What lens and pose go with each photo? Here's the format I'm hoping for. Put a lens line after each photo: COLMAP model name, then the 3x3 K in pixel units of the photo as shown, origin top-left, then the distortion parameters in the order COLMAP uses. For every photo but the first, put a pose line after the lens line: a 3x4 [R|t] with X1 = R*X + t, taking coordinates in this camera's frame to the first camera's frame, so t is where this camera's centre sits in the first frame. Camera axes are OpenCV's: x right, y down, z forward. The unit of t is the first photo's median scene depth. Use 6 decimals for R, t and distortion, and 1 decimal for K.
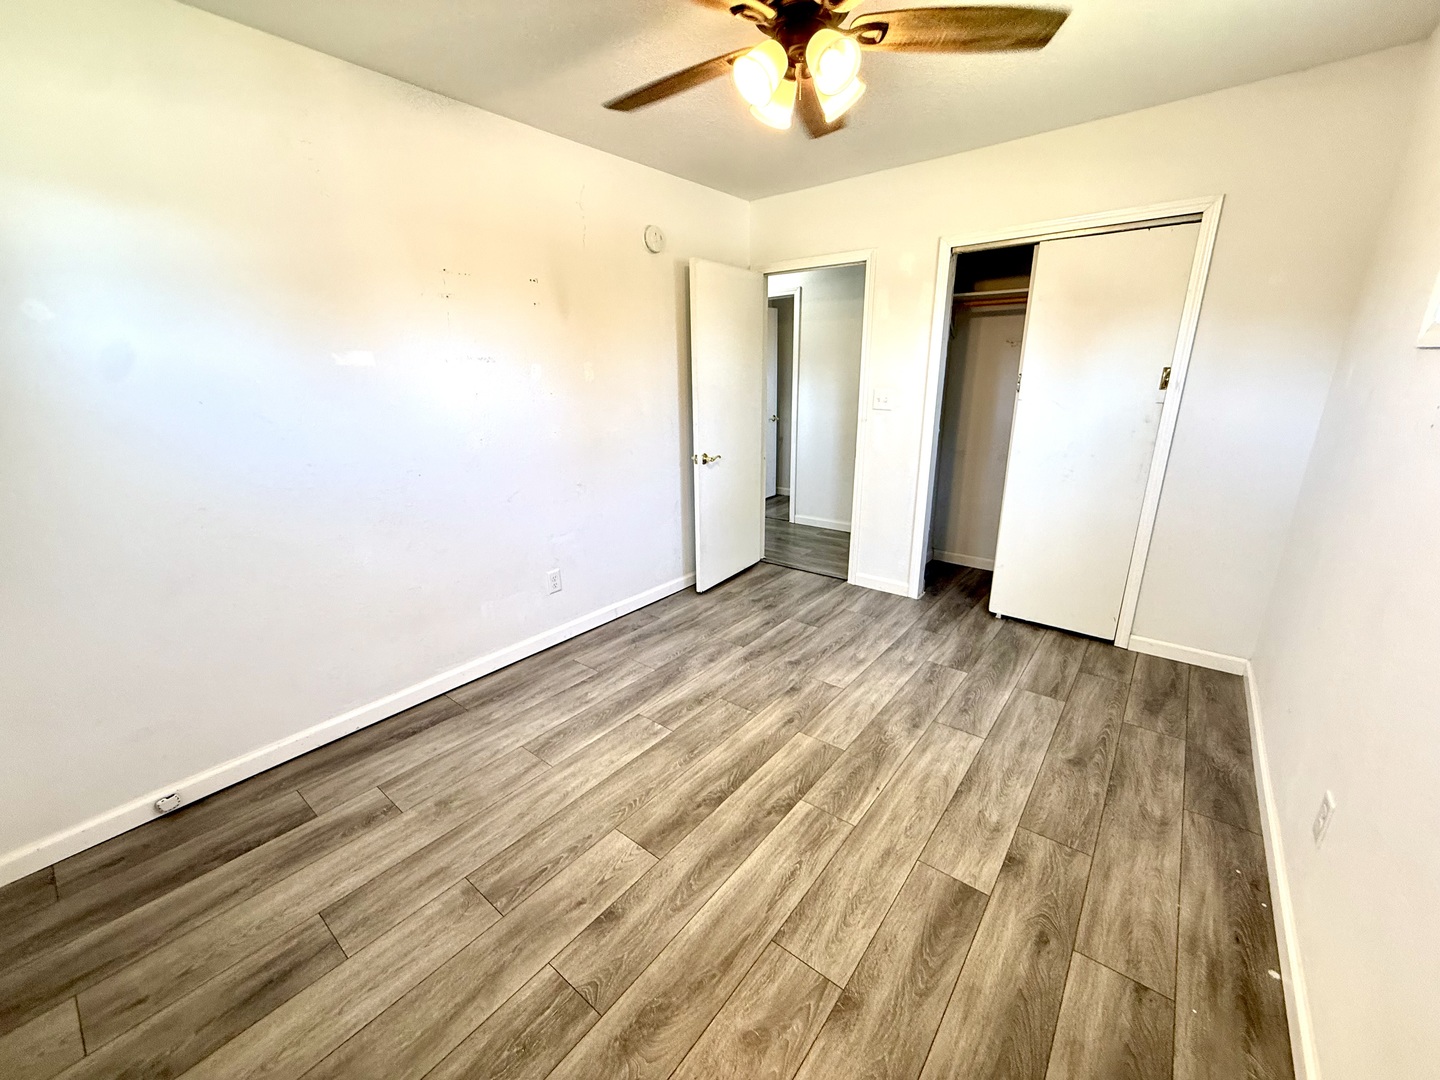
lens RADIAL K [[574.1, 0, 715.9], [0, 574.1, 540.0], [0, 0, 1]] dist [0.001561, 0.000034]
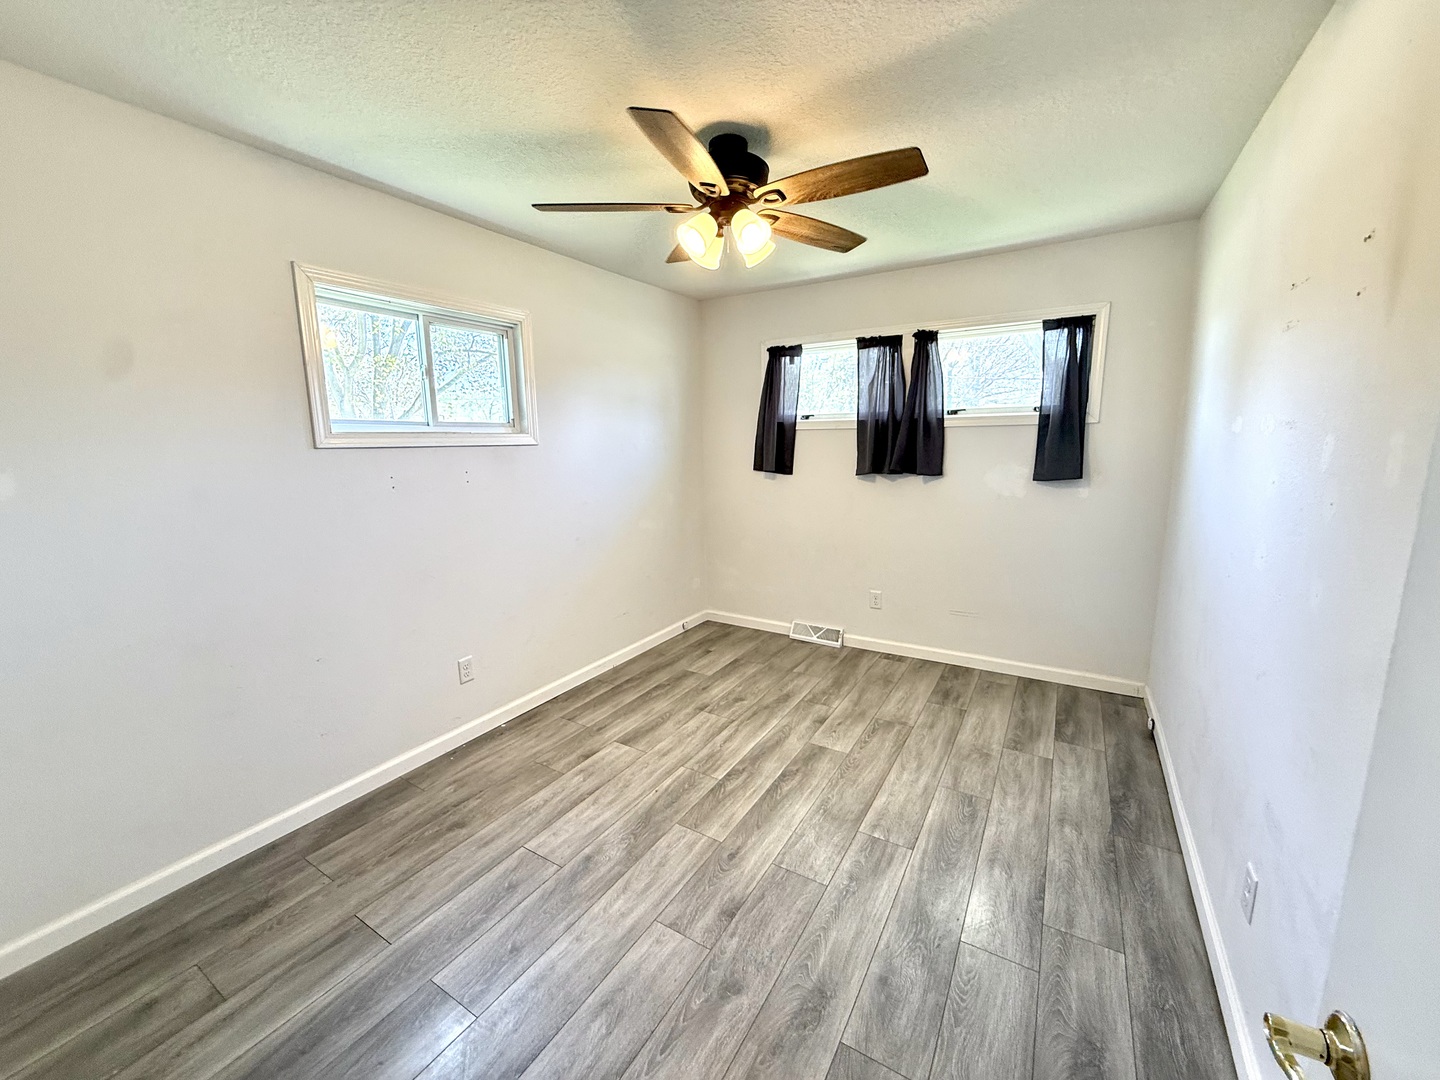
lens RADIAL K [[574.1, 0, 715.9], [0, 574.1, 540.0], [0, 0, 1]] dist [0.001561, 0.000034]
pose [[-0.991280, 0.052873, -0.120701, 0.281919], [-0.007914, 0.890432, 0.455048, -0.591671], [0.131536, 0.452035, -0.882249, 1.873572]]
